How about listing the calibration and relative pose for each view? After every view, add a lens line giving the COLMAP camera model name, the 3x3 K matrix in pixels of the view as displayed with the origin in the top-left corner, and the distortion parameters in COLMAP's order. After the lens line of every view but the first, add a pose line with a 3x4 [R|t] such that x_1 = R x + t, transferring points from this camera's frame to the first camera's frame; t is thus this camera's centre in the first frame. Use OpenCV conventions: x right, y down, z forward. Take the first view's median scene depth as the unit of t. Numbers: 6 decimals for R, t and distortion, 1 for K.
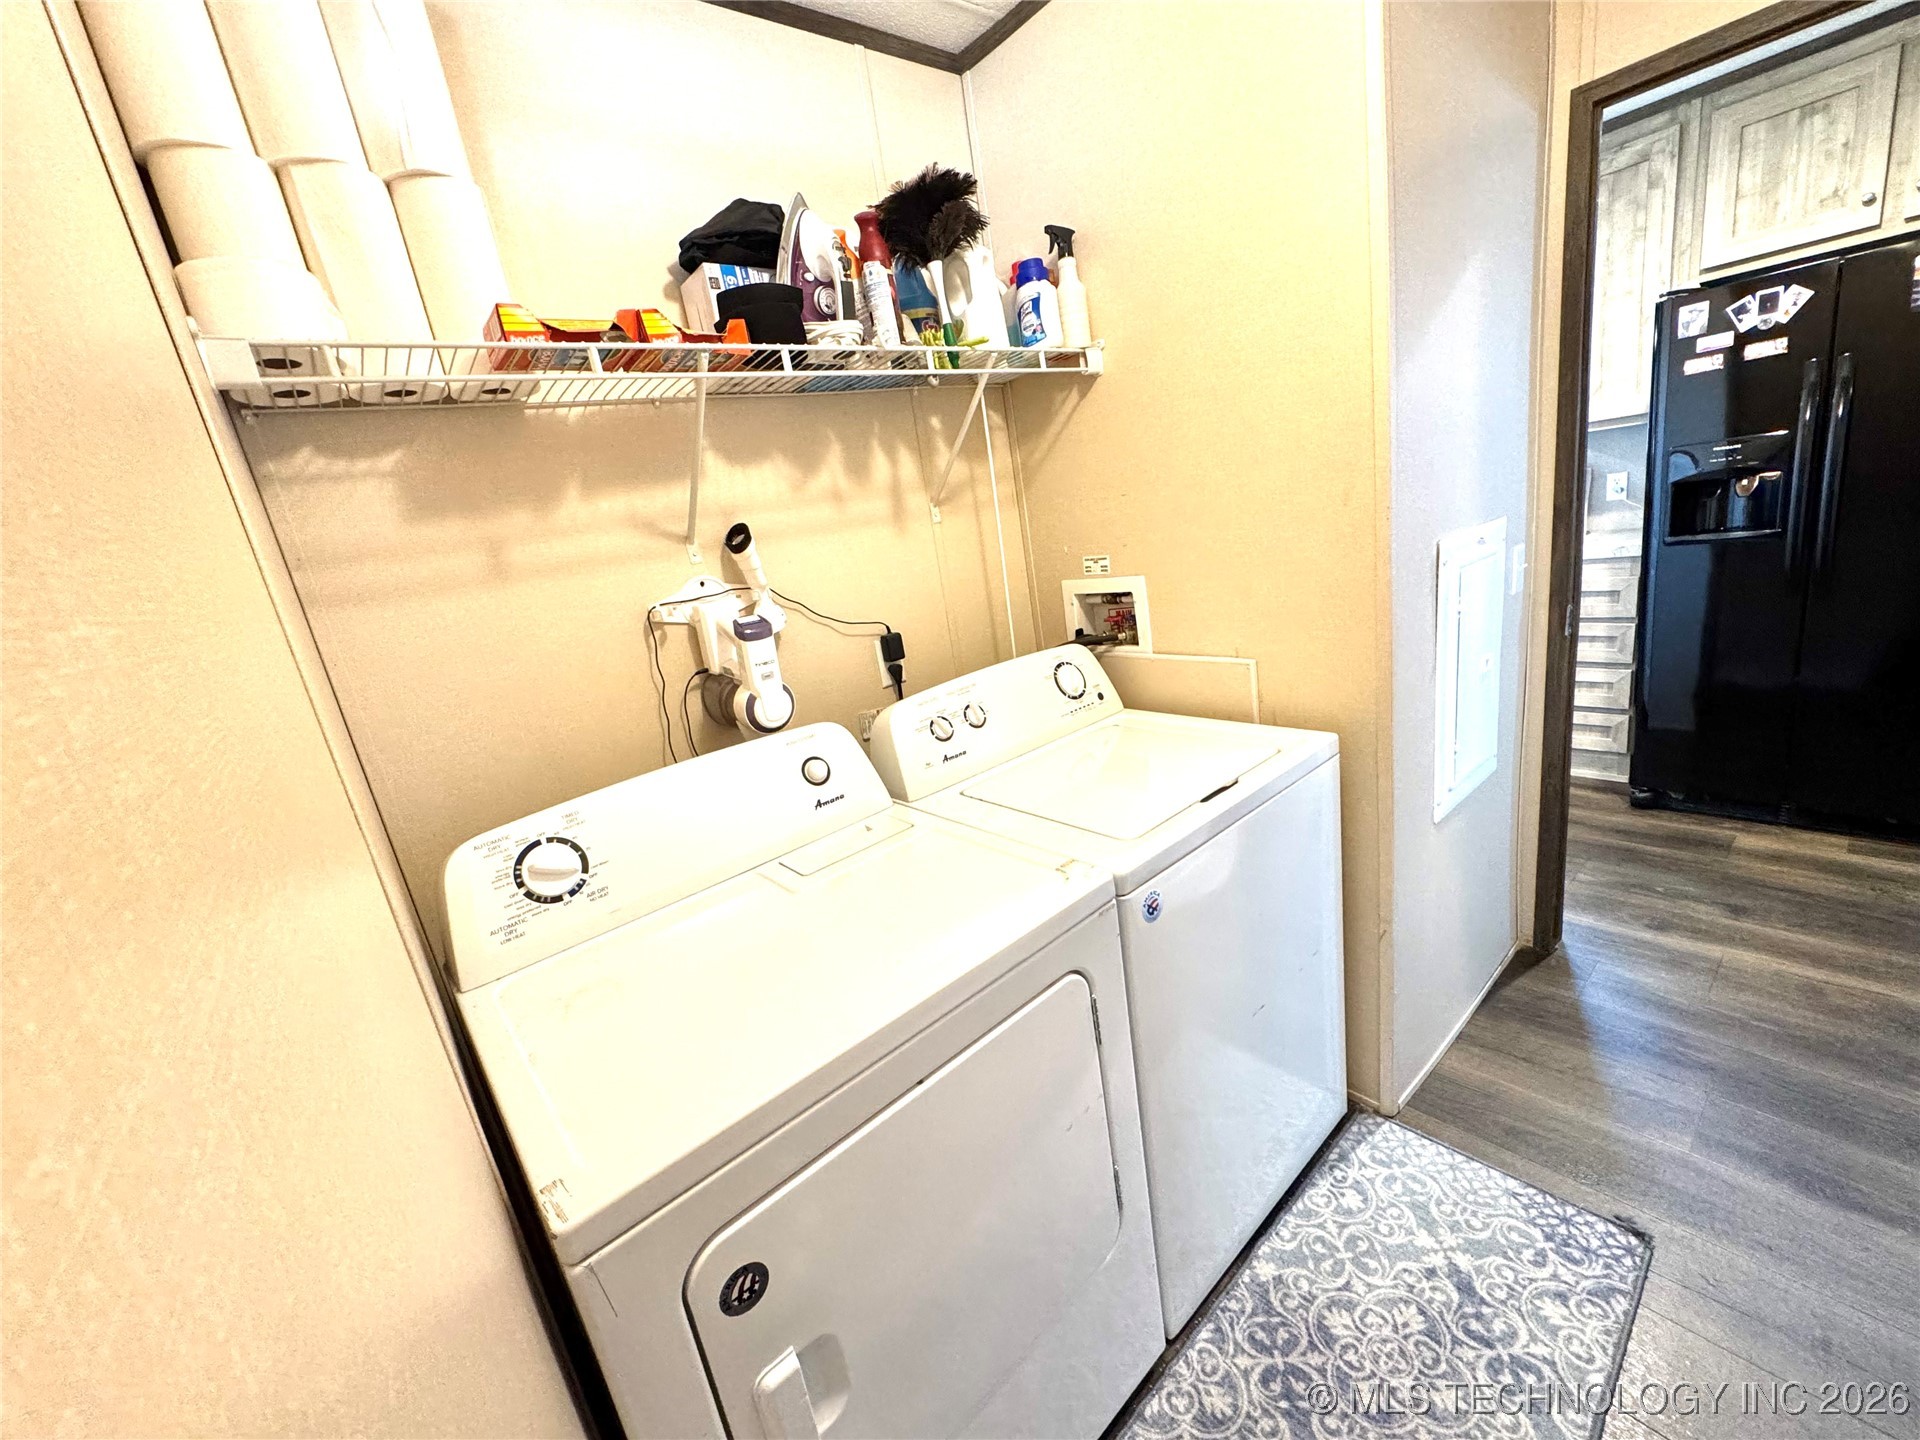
lens RADIAL K [[762.1, 0, 960.3], [0, 762.1, 718.5], [0, 0, 1]] dist [-0.002714, 0.000556]
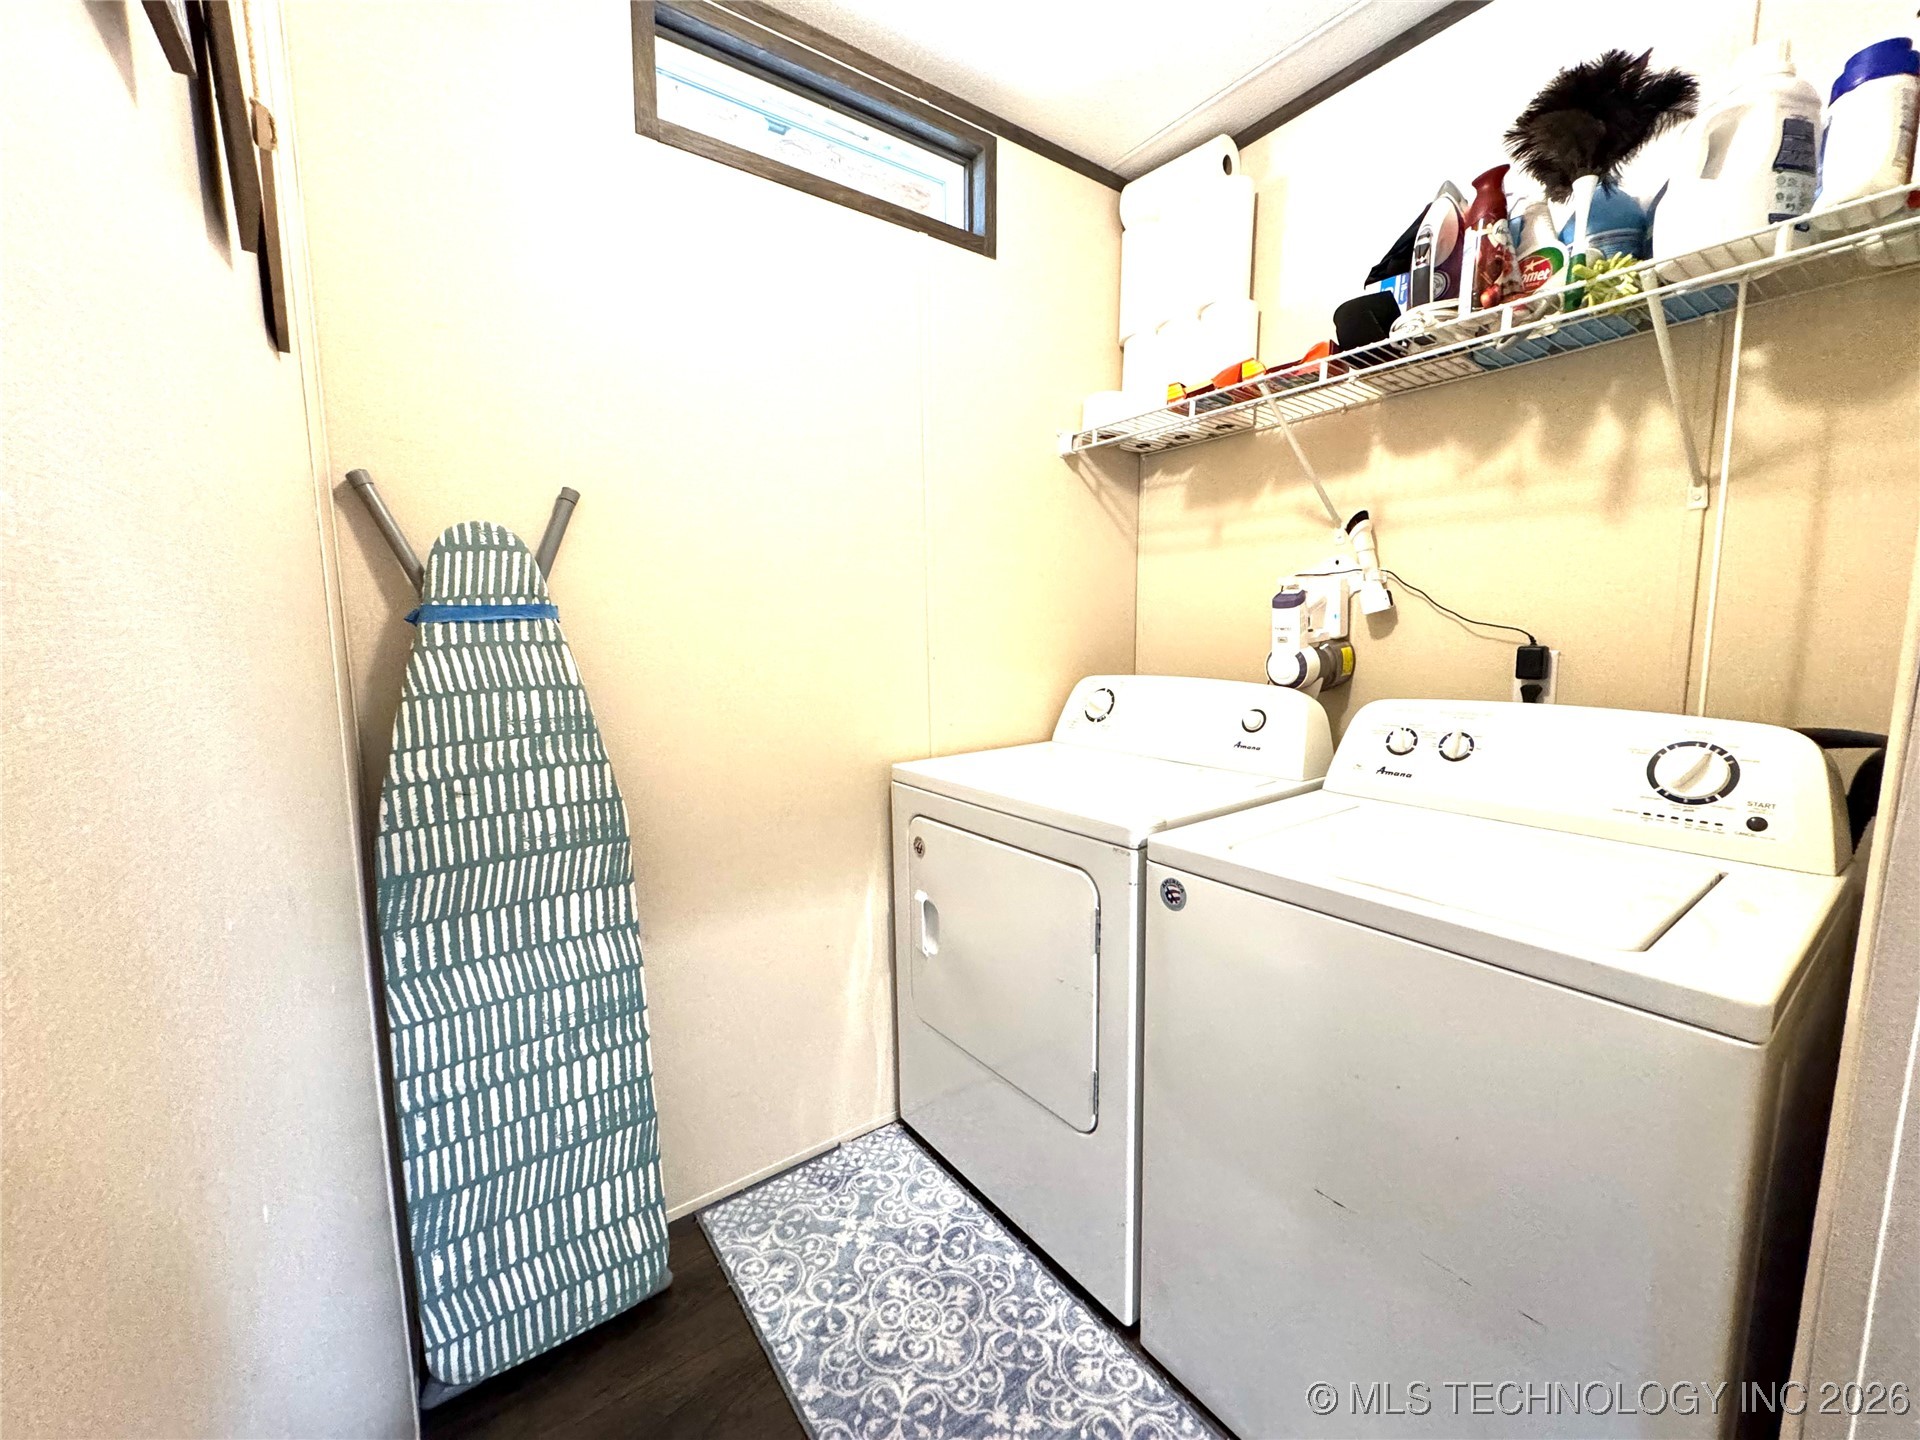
lens RADIAL K [[762.1, 0, 958.0], [0, 762.1, 720.8], [0, 0, 1]] dist [-0.002714, 0.000556]
pose [[-0.066625, 0.274535, -0.959266, 1.009092], [-0.235209, 0.929987, 0.282492, -0.163414], [0.969659, 0.244450, 0.002613, 0.558564]]
